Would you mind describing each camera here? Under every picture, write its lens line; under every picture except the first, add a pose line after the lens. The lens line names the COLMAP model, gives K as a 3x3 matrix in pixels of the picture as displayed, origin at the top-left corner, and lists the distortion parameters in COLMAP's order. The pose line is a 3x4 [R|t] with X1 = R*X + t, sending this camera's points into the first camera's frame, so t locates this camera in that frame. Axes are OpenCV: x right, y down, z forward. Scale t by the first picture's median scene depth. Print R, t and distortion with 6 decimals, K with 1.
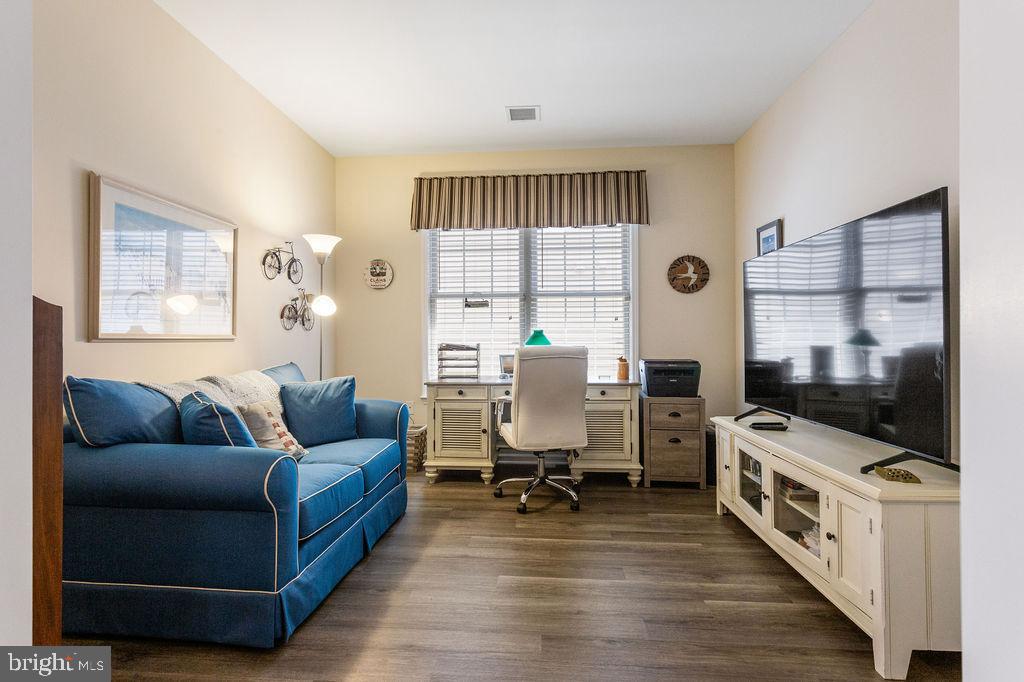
lens RADIAL K [[490.3, 0, 510.8], [0, 490.3, 340.3], [0, 0, 1]] dist [-0.001692, 0.002346]
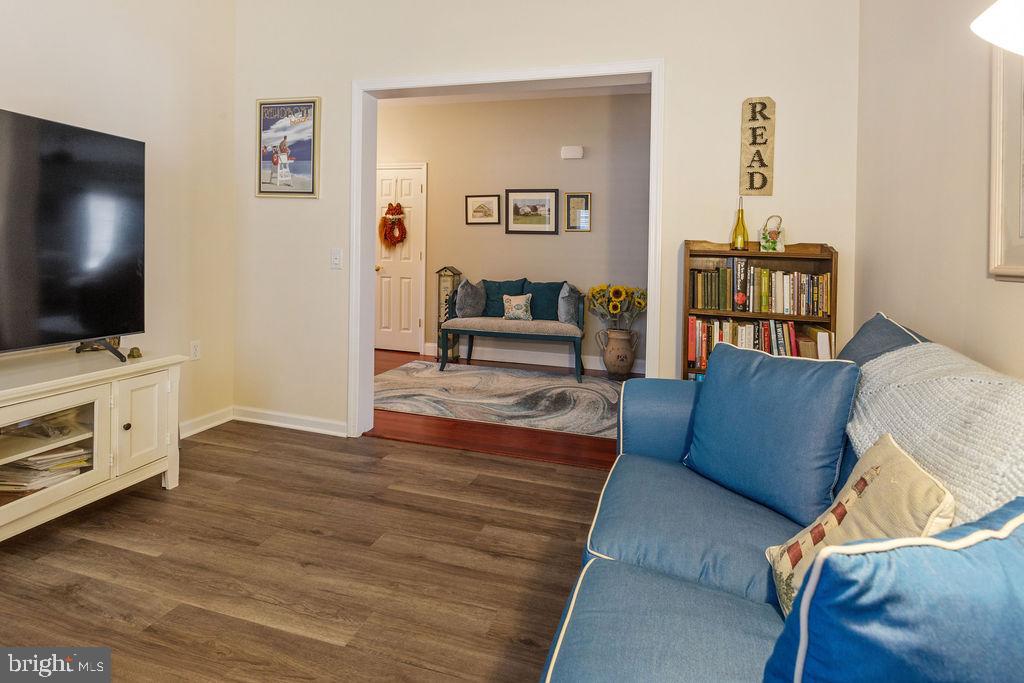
lens RADIAL K [[532.1, 0, 515.2], [0, 532.1, 340.8], [0, 0, 1]] dist [-0.004006, 0.004494]
pose [[-0.974568, -0.061347, 0.215532, -0.456298], [-0.027002, 0.986938, 0.158821, -0.001748], [-0.222460, 0.148963, -0.963495, 1.996124]]
